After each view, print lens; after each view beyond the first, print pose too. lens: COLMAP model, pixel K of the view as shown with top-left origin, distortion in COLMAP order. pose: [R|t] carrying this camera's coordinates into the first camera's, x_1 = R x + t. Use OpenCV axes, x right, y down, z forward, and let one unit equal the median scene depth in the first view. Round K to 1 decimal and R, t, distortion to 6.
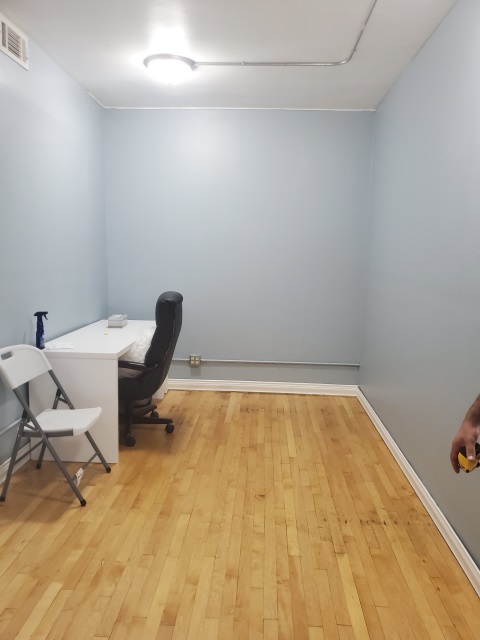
lens RADIAL K [[508.2, 0, 237.7], [0, 508.2, 318.7], [0, 0, 1]] dist [0.005752, -0.010428]
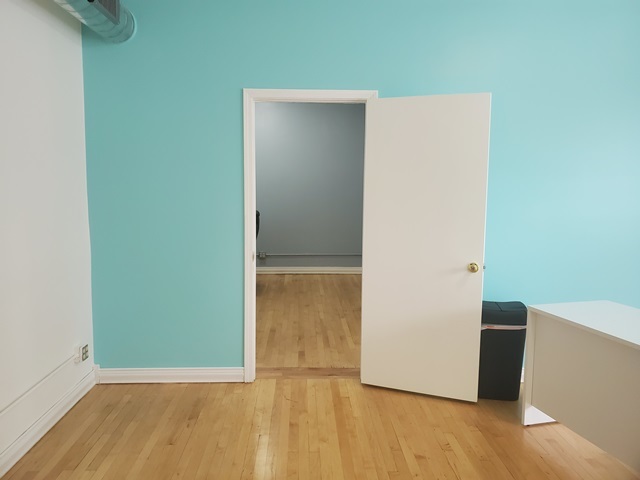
lens RADIAL K [[508.2, 0, 320.0], [0, 508.2, 240.0], [0, 0, 1]] dist [0.005752, -0.010428]
pose [[0.995516, -0.028489, 0.090196, -0.070385], [0.030954, 0.999181, -0.026052, 0.126738], [-0.089380, 0.028728, 0.995583, -0.954175]]
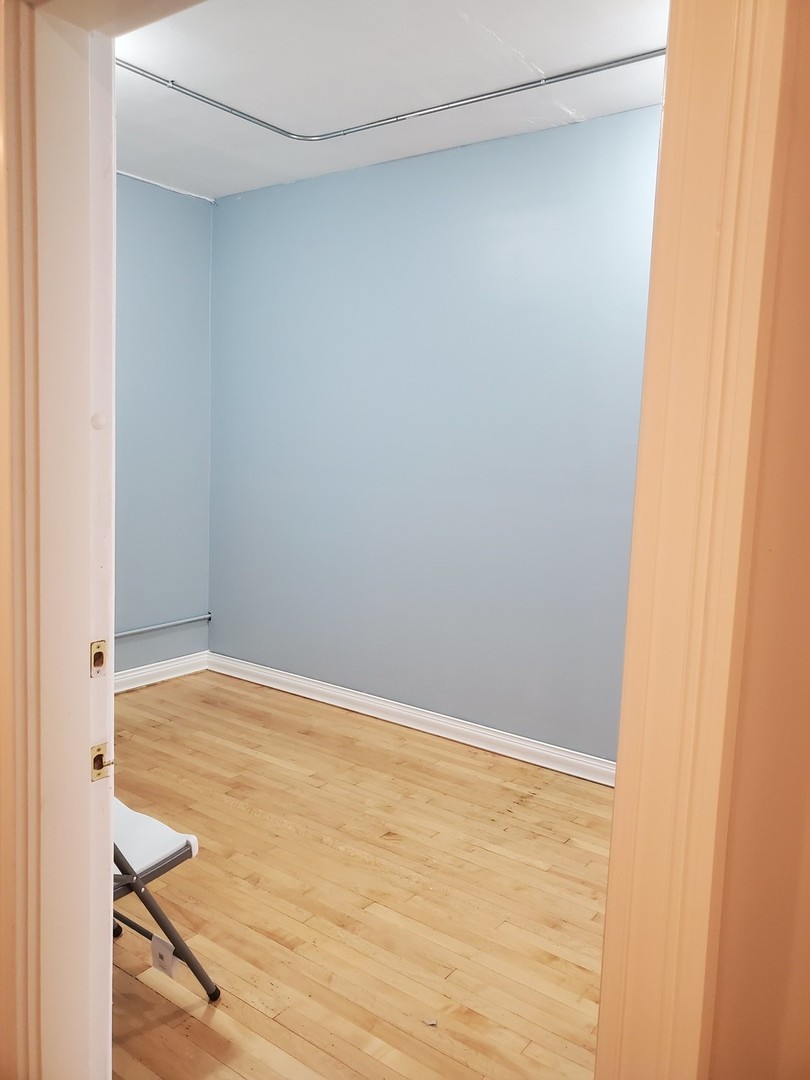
lens RADIAL K [[857.6, 0, 401.1], [0, 857.6, 537.8], [0, 0, 1]] dist [0.005752, -0.010428]
pose [[0.543995, -0.111044, 0.831708, -0.711937], [0.095854, 0.992940, 0.069876, -0.077897], [-0.833596, 0.041710, 0.550798, 0.357400]]
